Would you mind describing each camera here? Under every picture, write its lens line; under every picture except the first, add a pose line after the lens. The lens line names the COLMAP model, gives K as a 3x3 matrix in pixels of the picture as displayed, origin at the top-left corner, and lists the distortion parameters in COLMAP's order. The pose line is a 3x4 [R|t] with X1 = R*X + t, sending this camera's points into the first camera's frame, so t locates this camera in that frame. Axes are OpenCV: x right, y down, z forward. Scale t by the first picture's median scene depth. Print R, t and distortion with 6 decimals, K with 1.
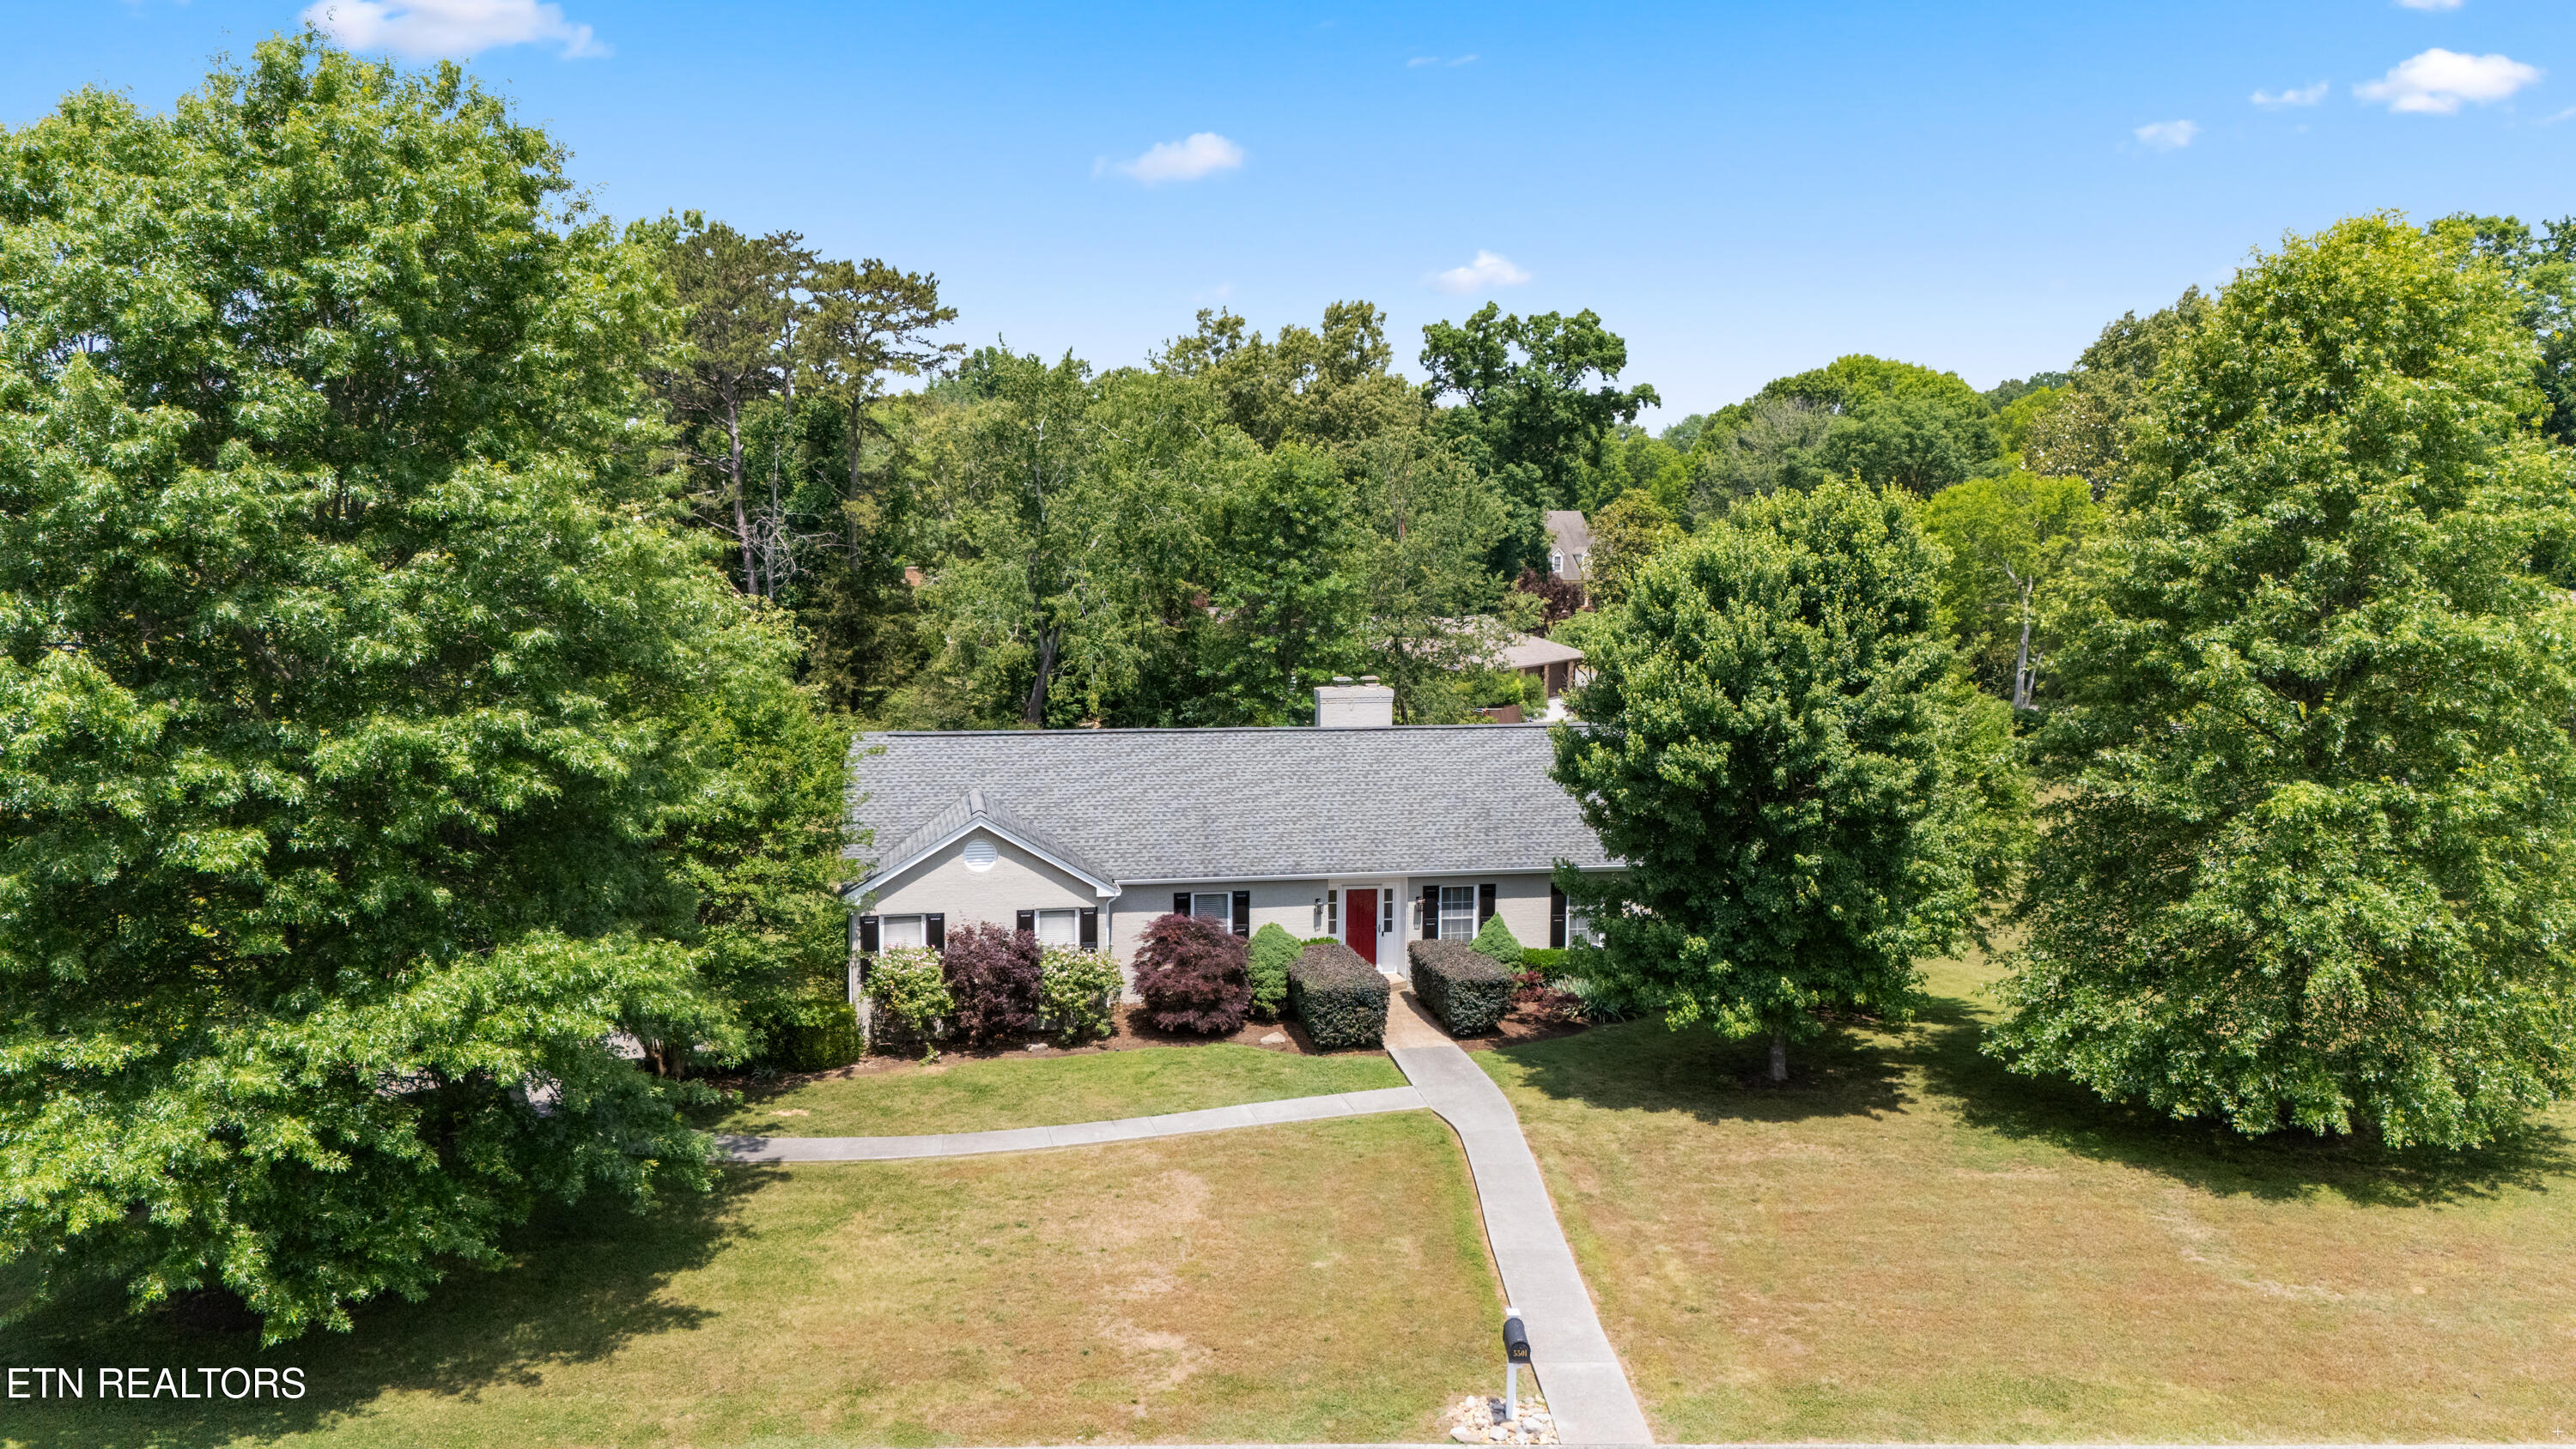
lens RADIAL K [[1906.4, 0, 1290.2], [0, 1906.4, 718.1], [0, 0, 1]] dist [0.046870, -0.026070]
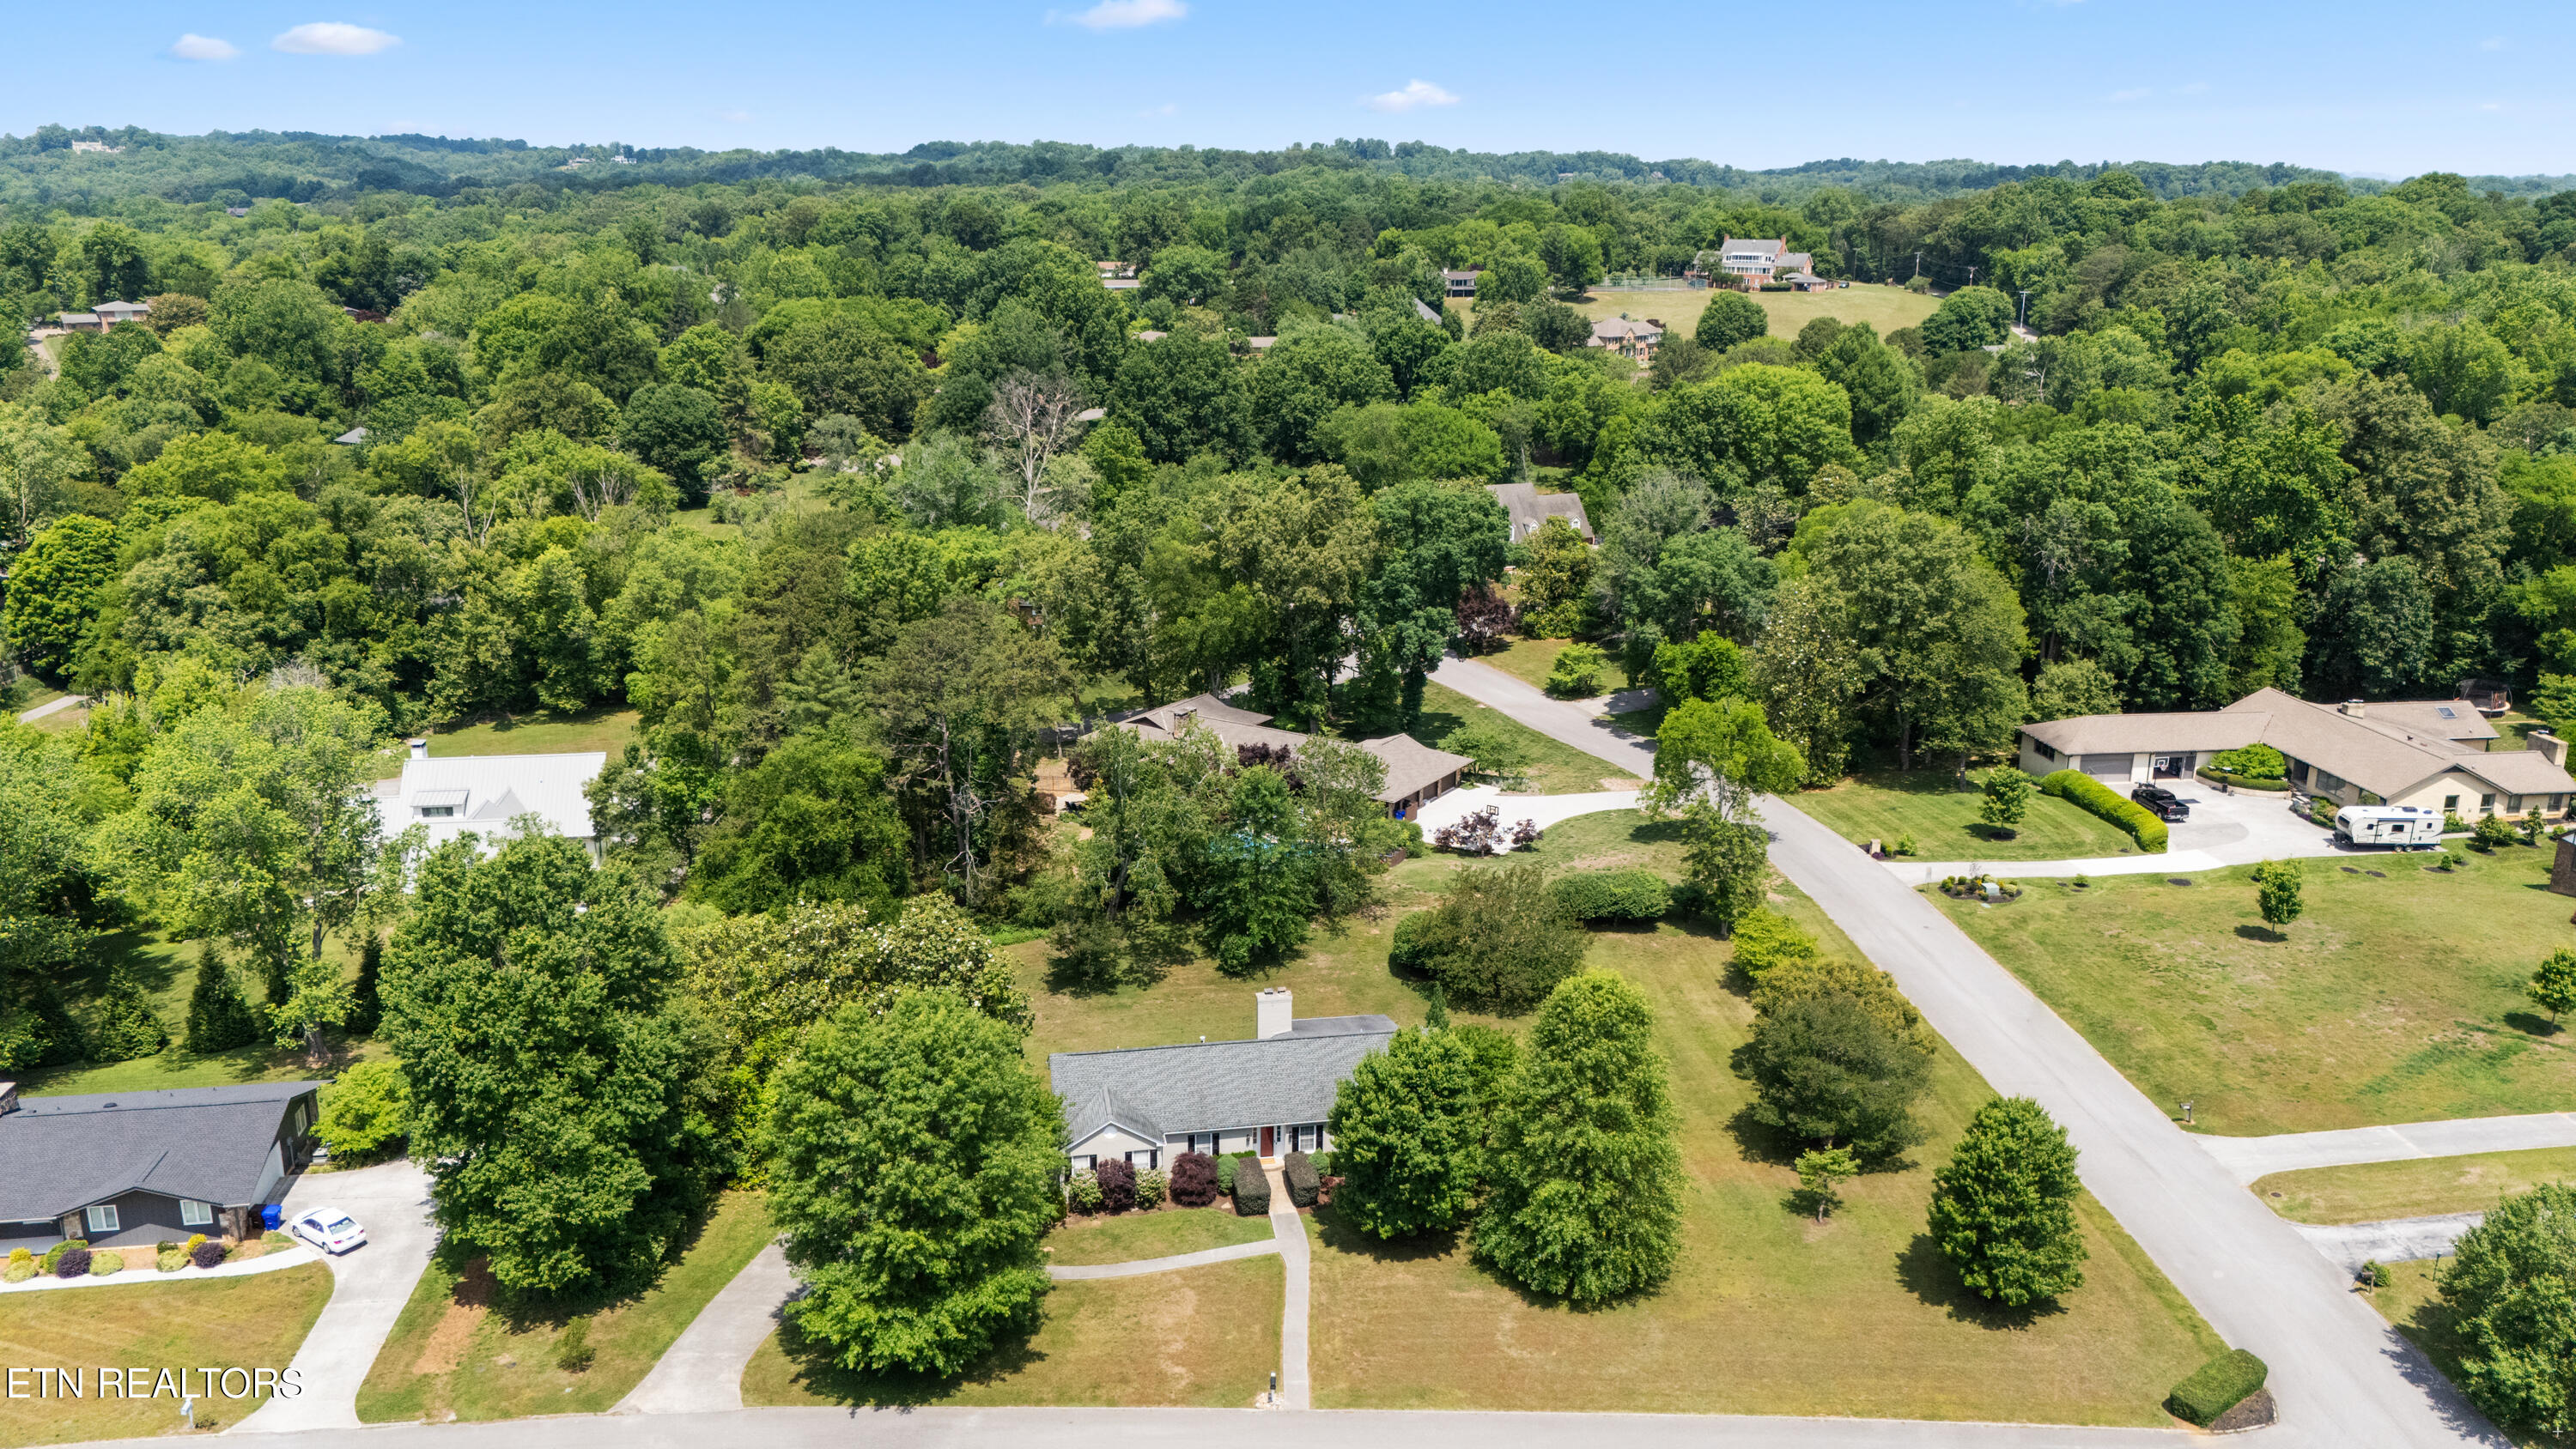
lens RADIAL K [[1906.4, 0, 1292.4], [0, 1906.4, 736.7], [0, 0, 1]] dist [0.046870, -0.026070]
pose [[0.999754, 0.006085, -0.021307, 0.132459], [-0.002291, 0.984788, 0.173743, -0.911766], [0.022040, -0.173651, 0.984561, -1.434098]]
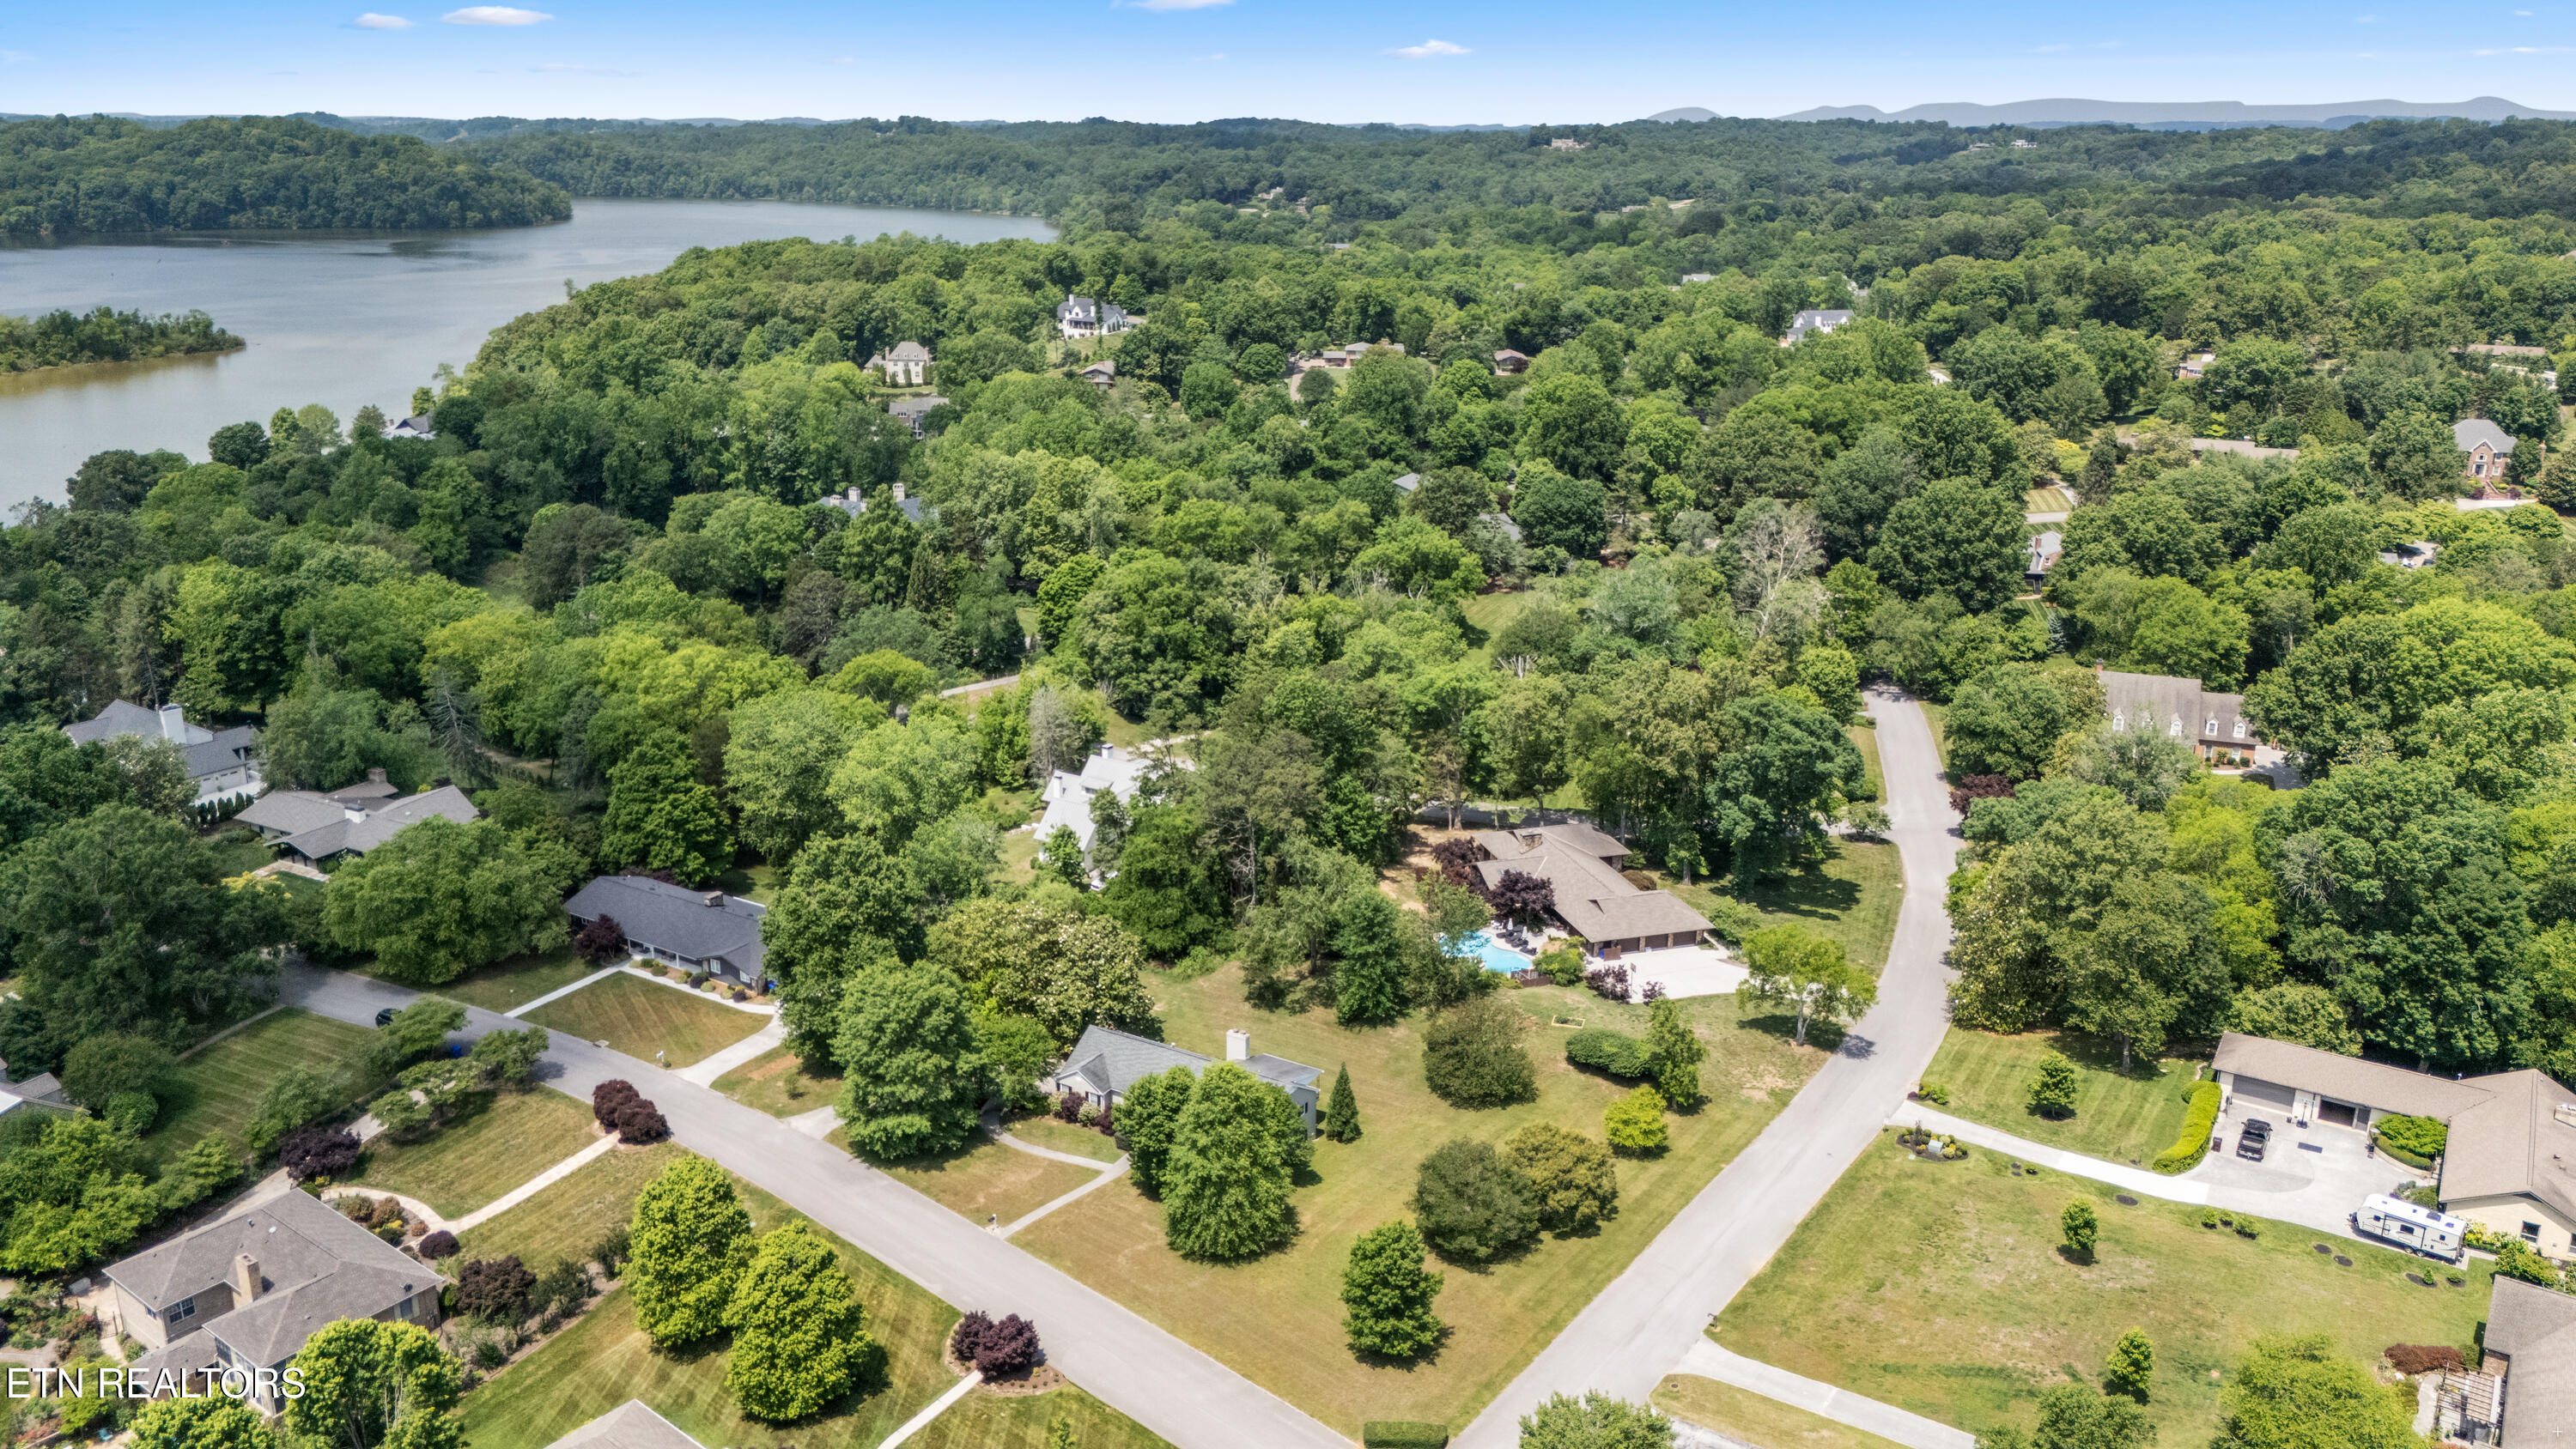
lens RADIAL K [[1906.4, 0, 1292.1], [0, 1906.4, 723.1], [0, 0, 1]] dist [0.046870, -0.026070]
pose [[0.743920, 0.195676, -0.638978, 2.925270], [-0.070822, 0.973871, 0.215778, -1.749902], [0.664505, -0.115268, 0.738340, -1.863665]]
